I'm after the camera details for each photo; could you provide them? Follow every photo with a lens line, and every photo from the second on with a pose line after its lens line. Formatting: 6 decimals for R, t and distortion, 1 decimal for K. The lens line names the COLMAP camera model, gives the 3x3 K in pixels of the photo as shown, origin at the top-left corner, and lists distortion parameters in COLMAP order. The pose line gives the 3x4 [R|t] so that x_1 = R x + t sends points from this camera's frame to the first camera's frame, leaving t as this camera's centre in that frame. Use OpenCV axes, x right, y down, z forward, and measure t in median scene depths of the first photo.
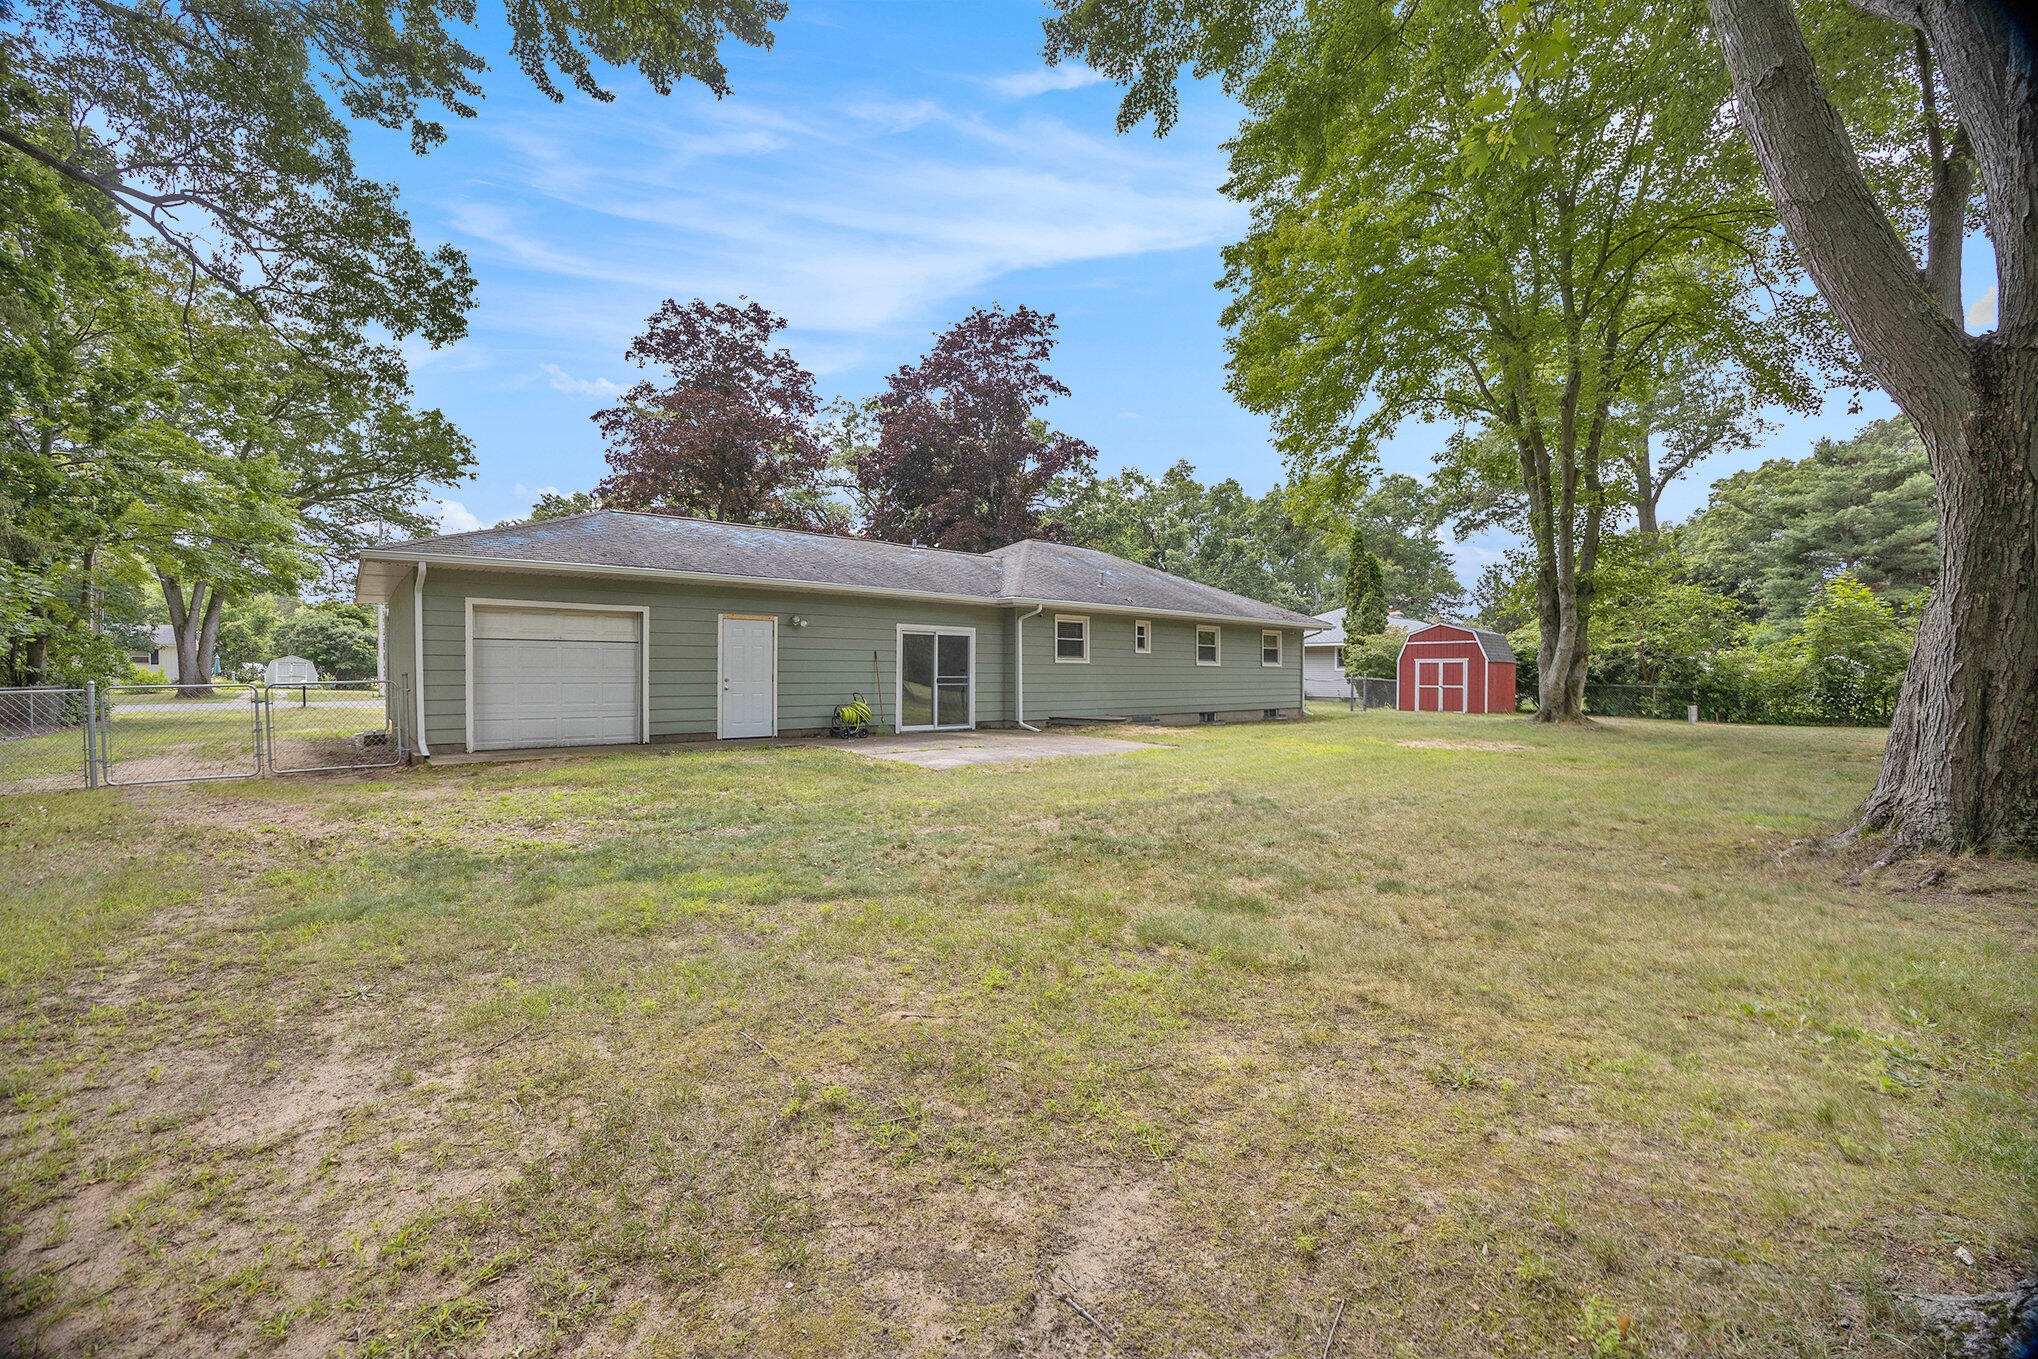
lens RADIAL K [[802.8, 0, 1020.3], [0, 802.8, 675.4], [0, 0, 1]] dist [-0.000056, -0.000002]
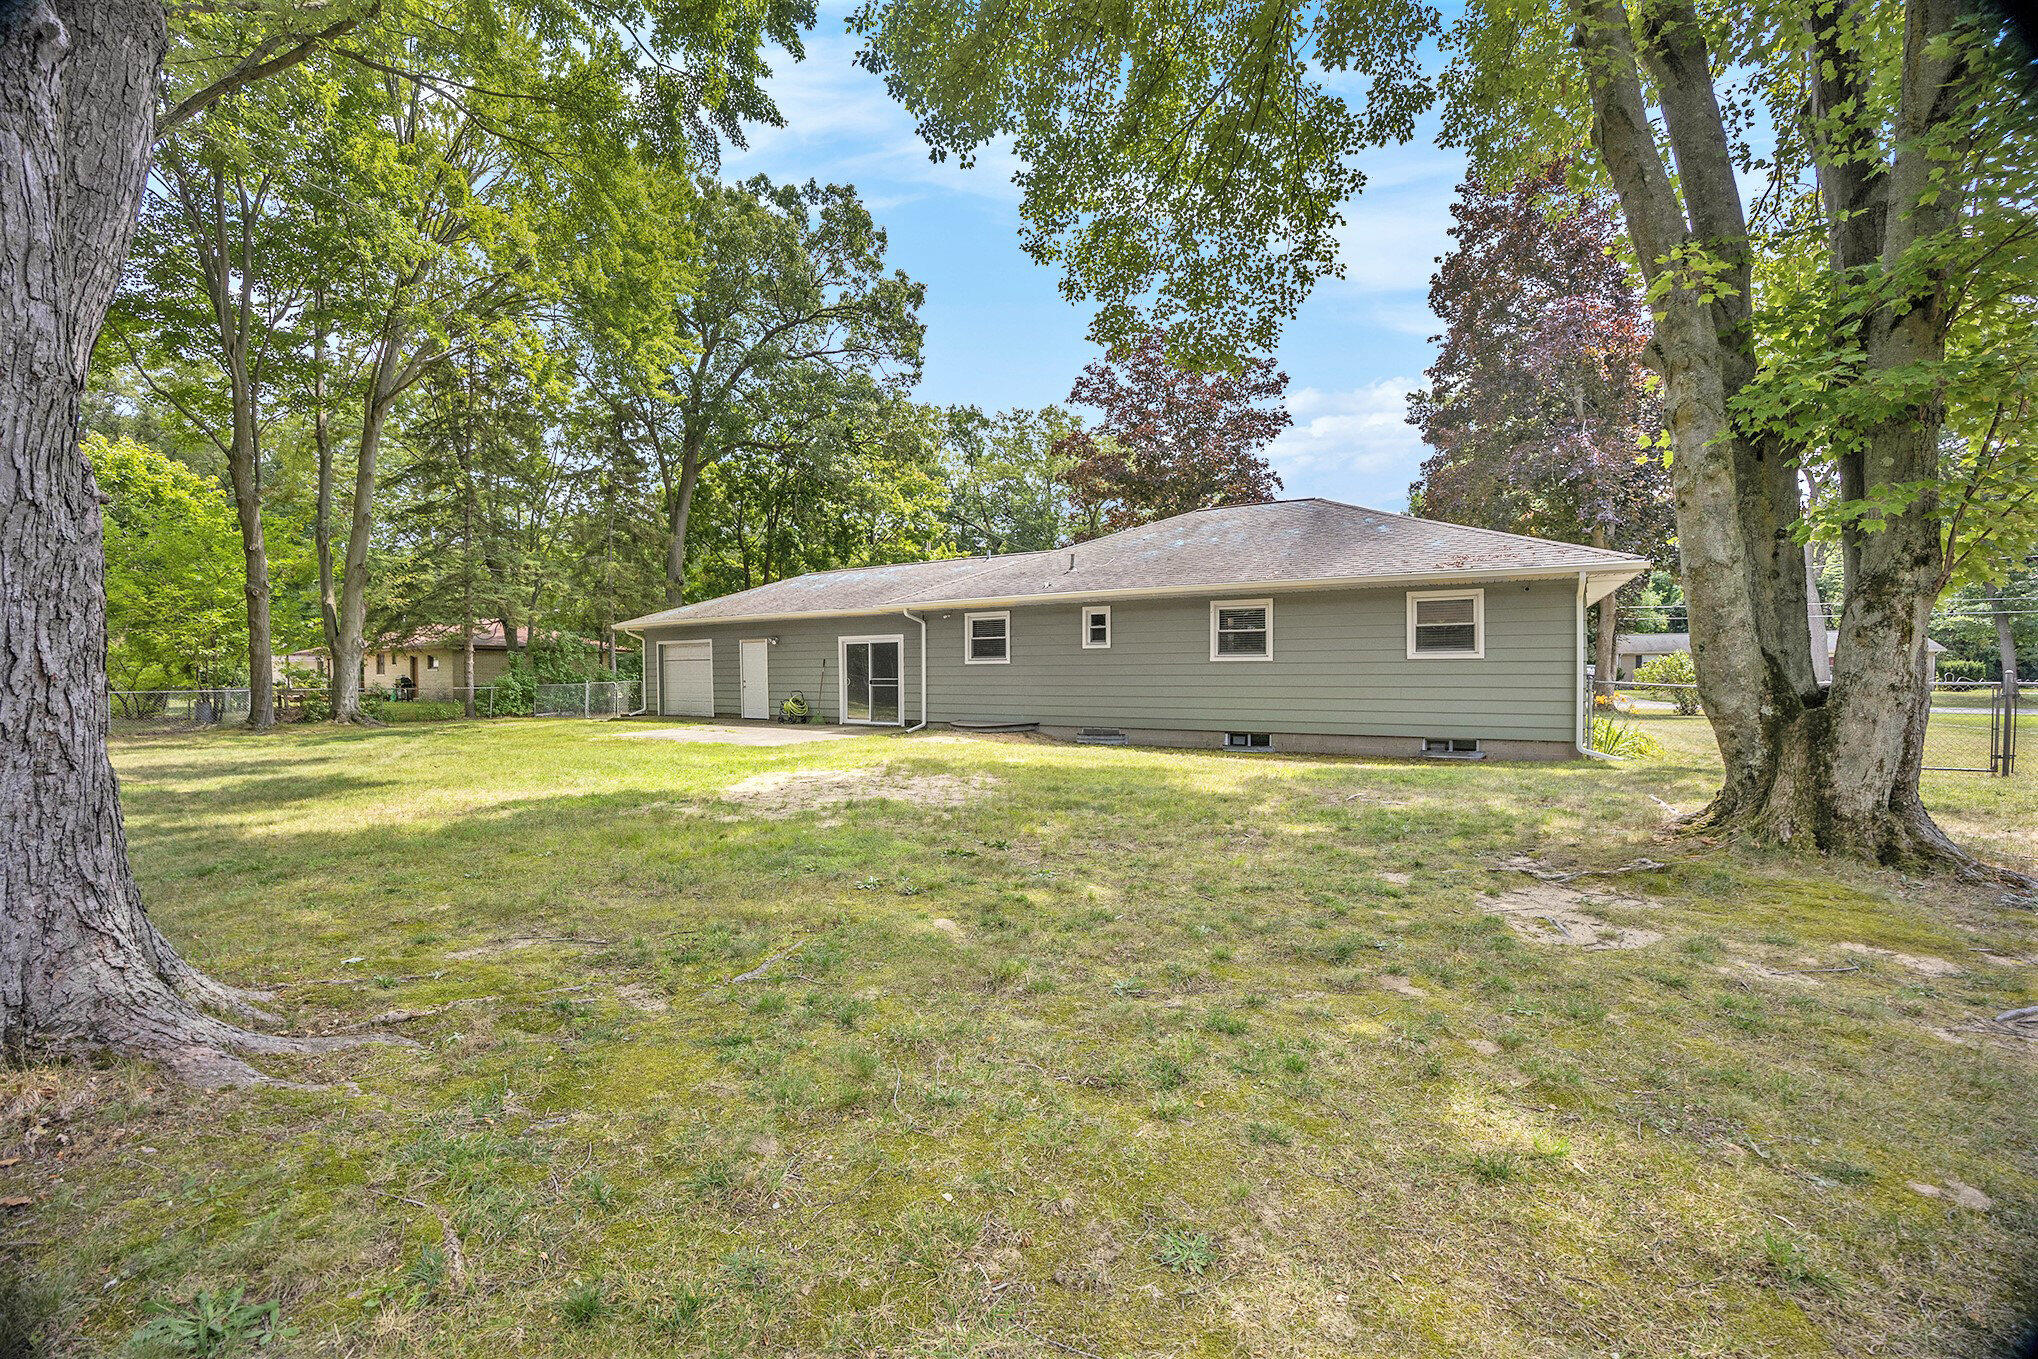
lens RADIAL K [[802.8, 0, 1020.3], [0, 802.8, 677.5], [0, 0, 1]] dist [-0.000056, -0.000002]
pose [[0.300682, -0.004215, -0.953715, 1.069518], [0.000598, 0.999991, -0.004231, 0.005286], [0.953724, 0.000702, 0.300682, 0.832402]]
